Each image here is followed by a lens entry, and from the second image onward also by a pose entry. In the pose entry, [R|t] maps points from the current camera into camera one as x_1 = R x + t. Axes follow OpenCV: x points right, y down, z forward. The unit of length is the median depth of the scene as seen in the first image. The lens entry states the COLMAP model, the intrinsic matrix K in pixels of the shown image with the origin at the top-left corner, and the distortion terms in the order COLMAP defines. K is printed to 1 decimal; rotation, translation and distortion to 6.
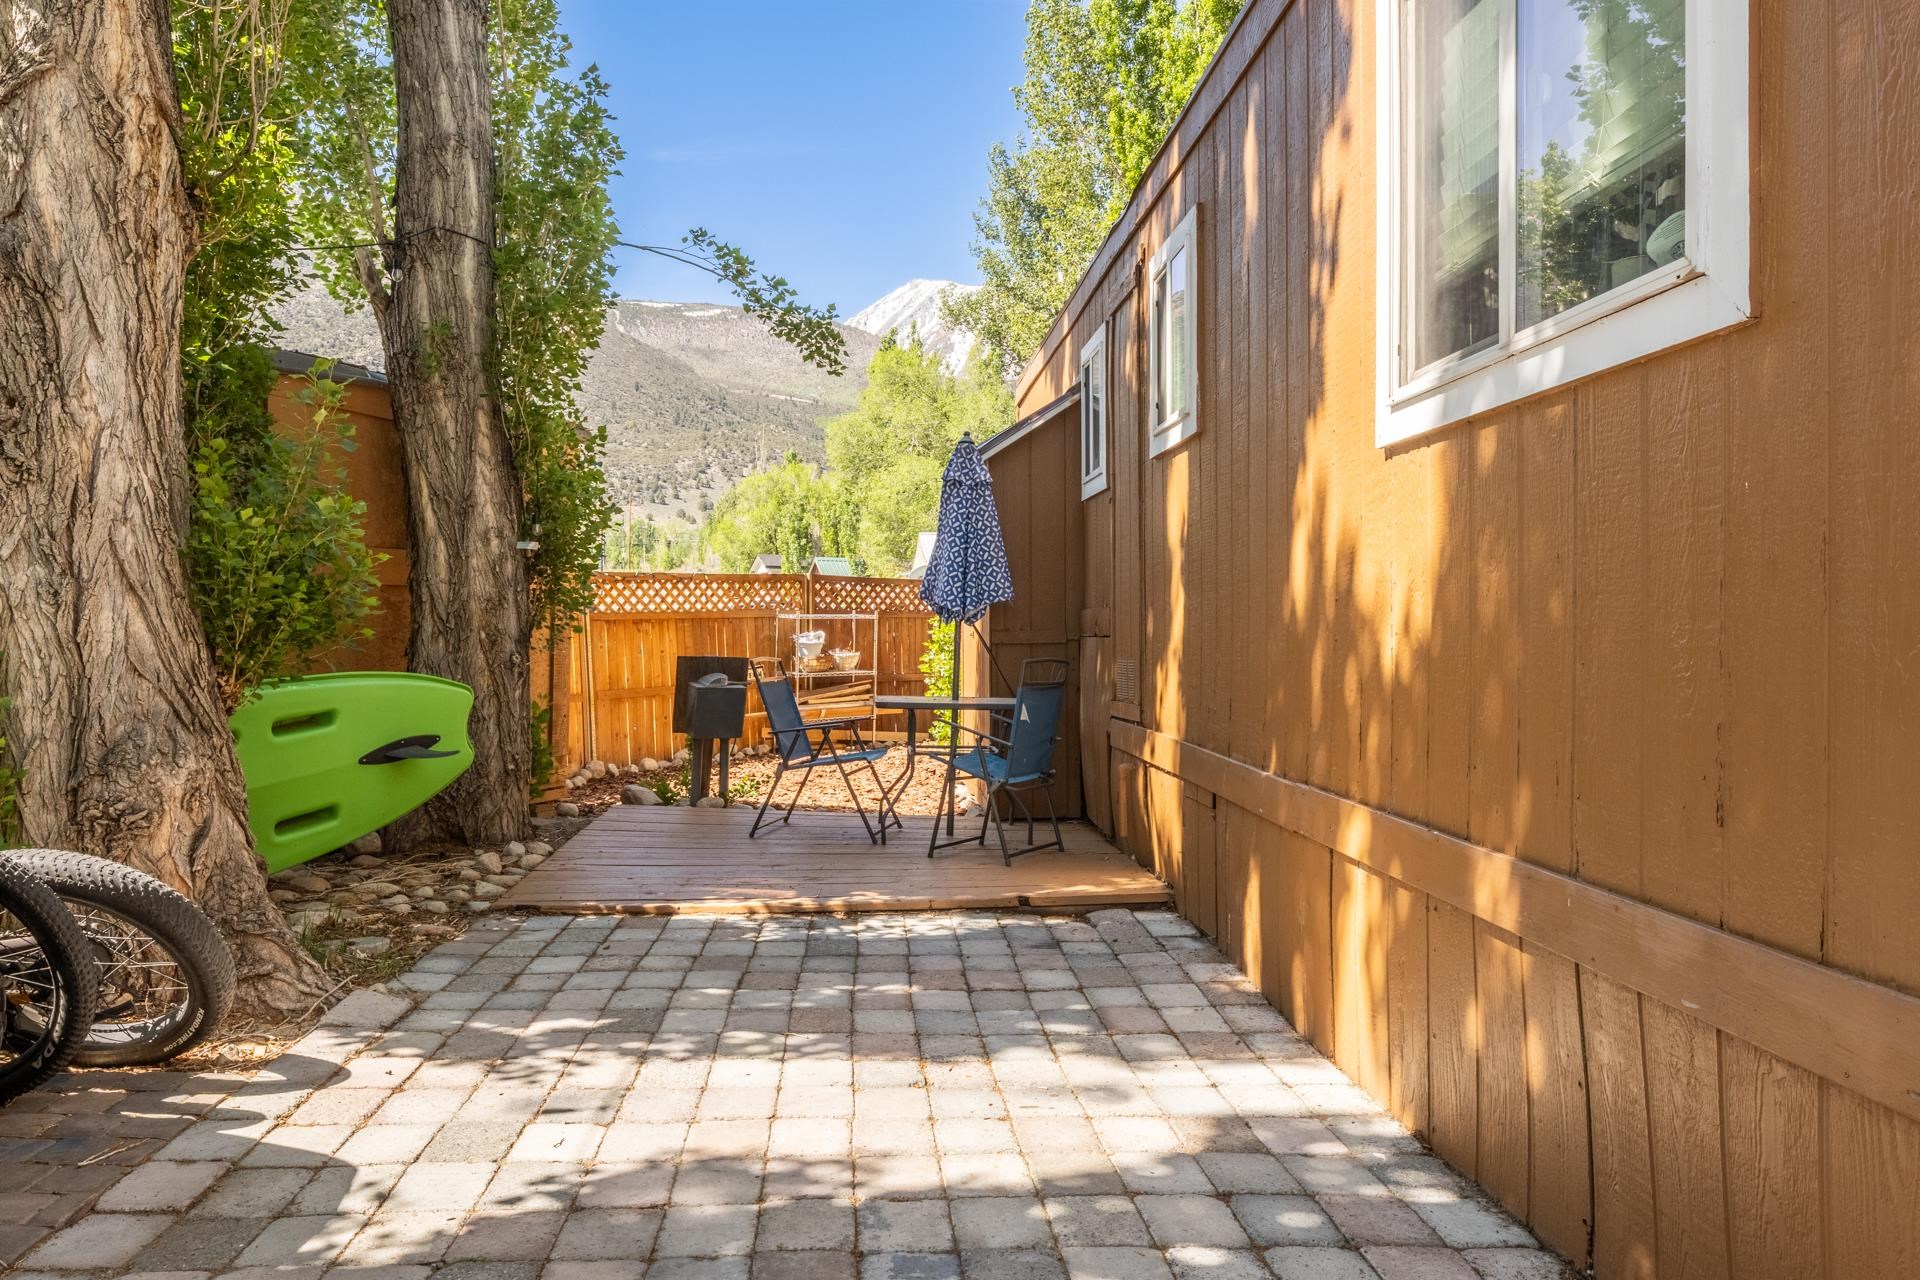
lens RADIAL K [[1325.6, 0, 892.9], [0, 1325.6, 629.1], [0, 0, 1]] dist [0.002223, 0.000757]
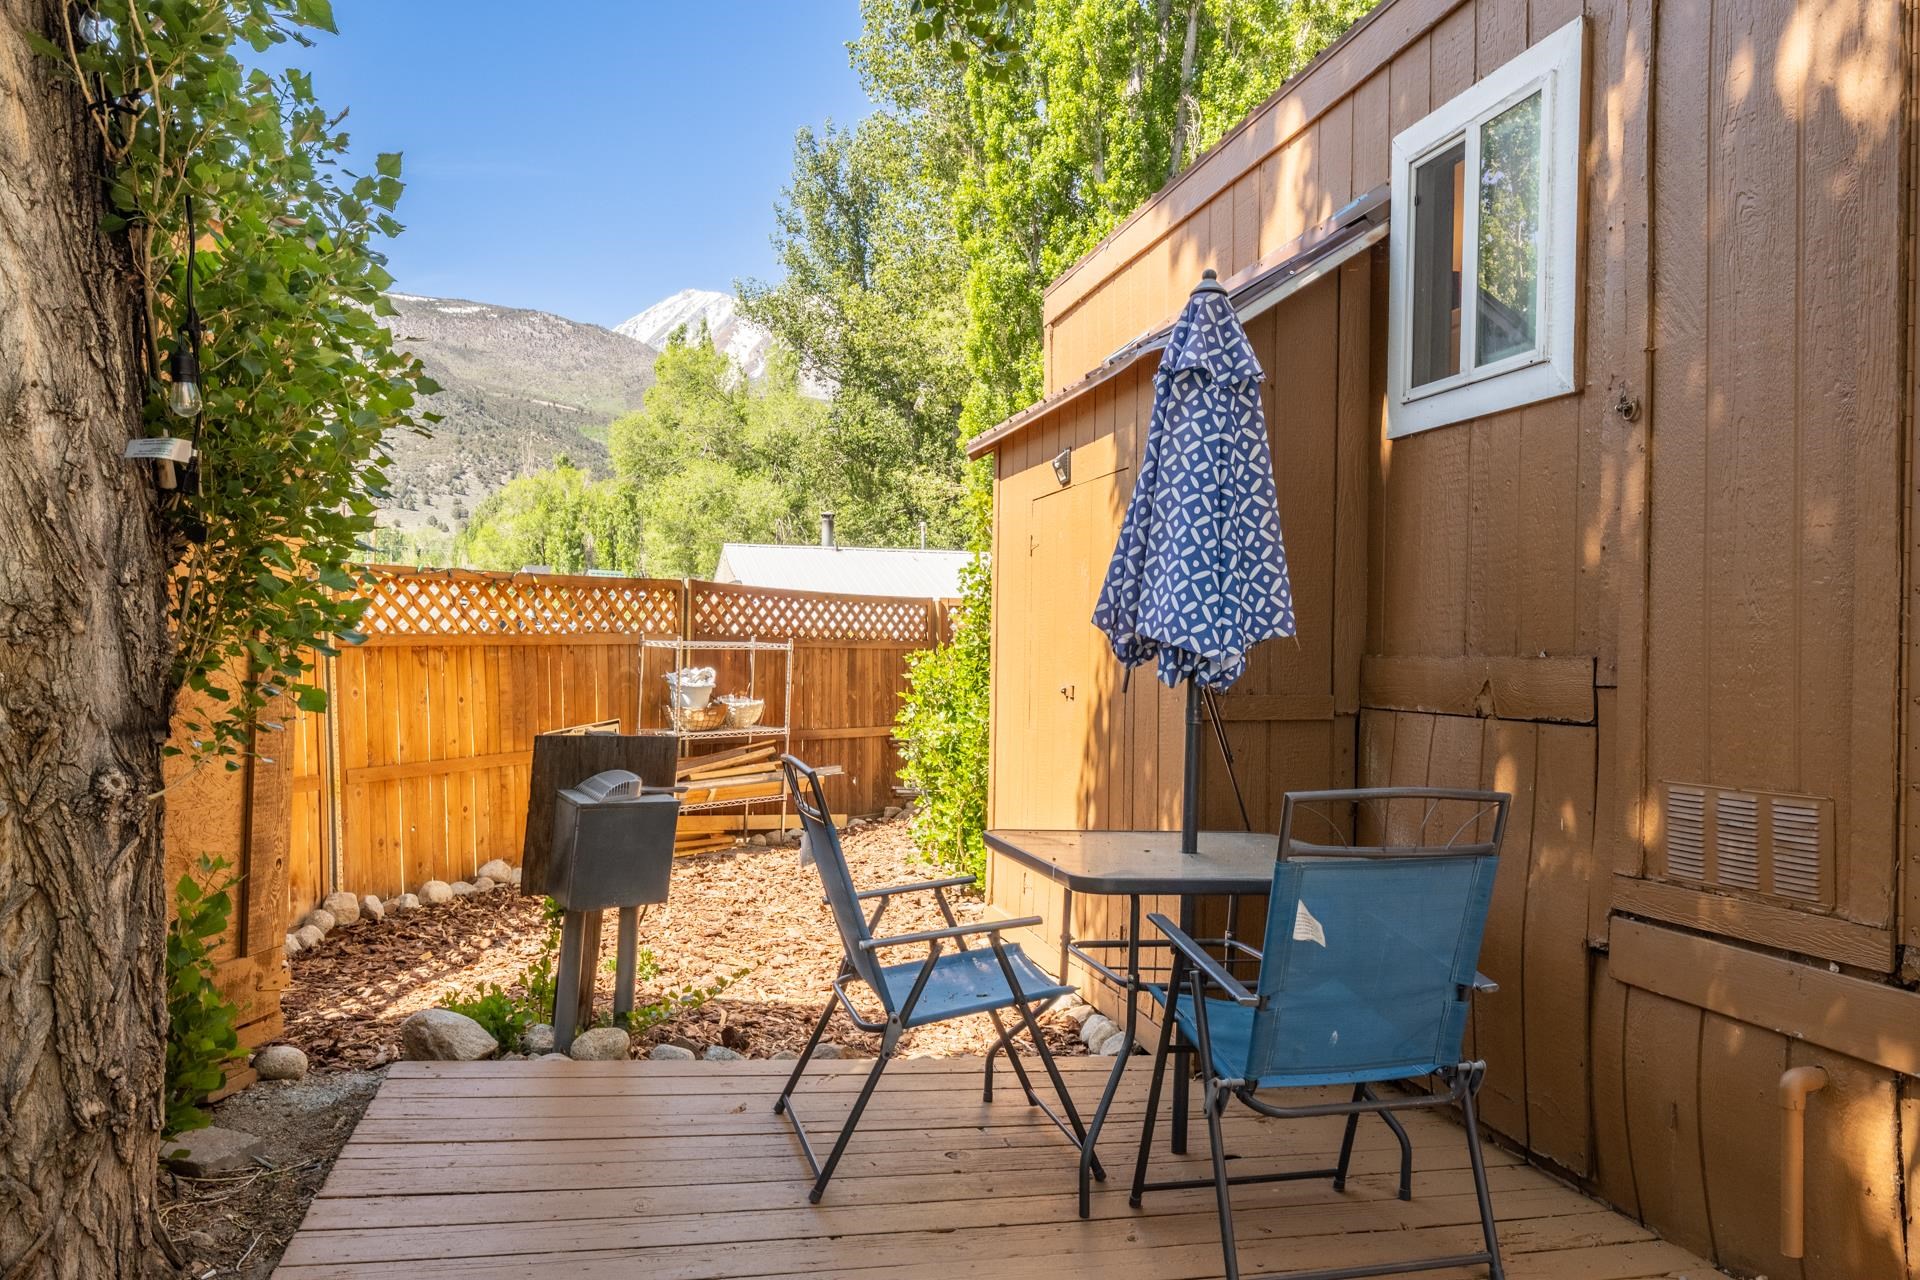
lens RADIAL K [[1341.8, 0, 904.2], [0, 1341.8, 663.4], [0, 0, 1]] dist [0.002028, -0.000687]
pose [[0.983472, 0.018216, 0.180139, -0.146502], [-0.019997, 0.999767, 0.008079, -0.014574], [-0.179950, -0.011548, 0.983608, 0.618182]]
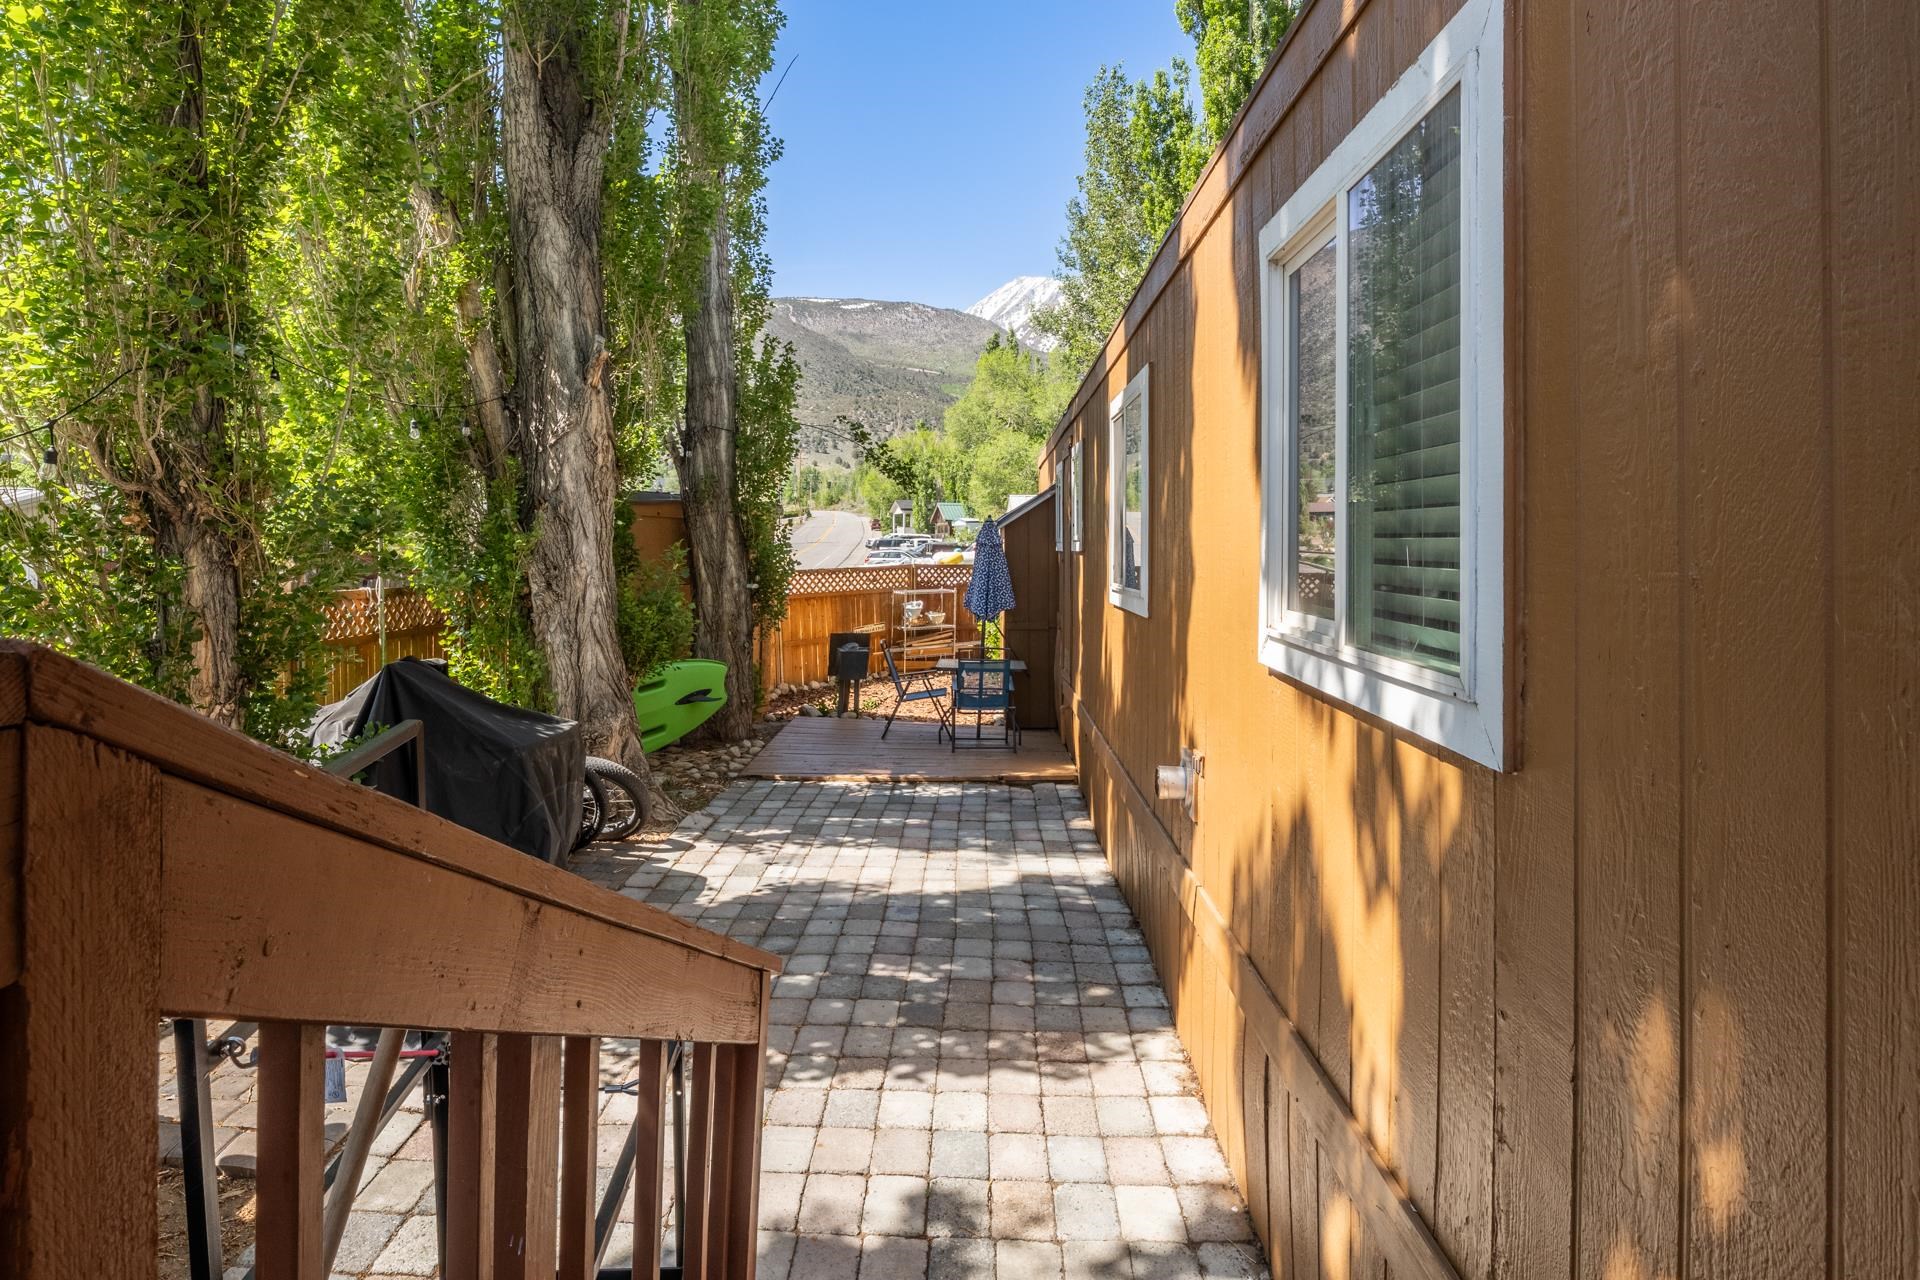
lens RADIAL K [[1024.8, 0, 919.7], [0, 1024.8, 566.4], [0, 0, 1]] dist [-0.003060, -0.000249]
pose [[0.996818, 0.005074, -0.079549, 0.081628], [-0.003726, 0.999847, 0.017081, -0.115135], [0.079623, -0.016730, 0.996685, -0.447574]]
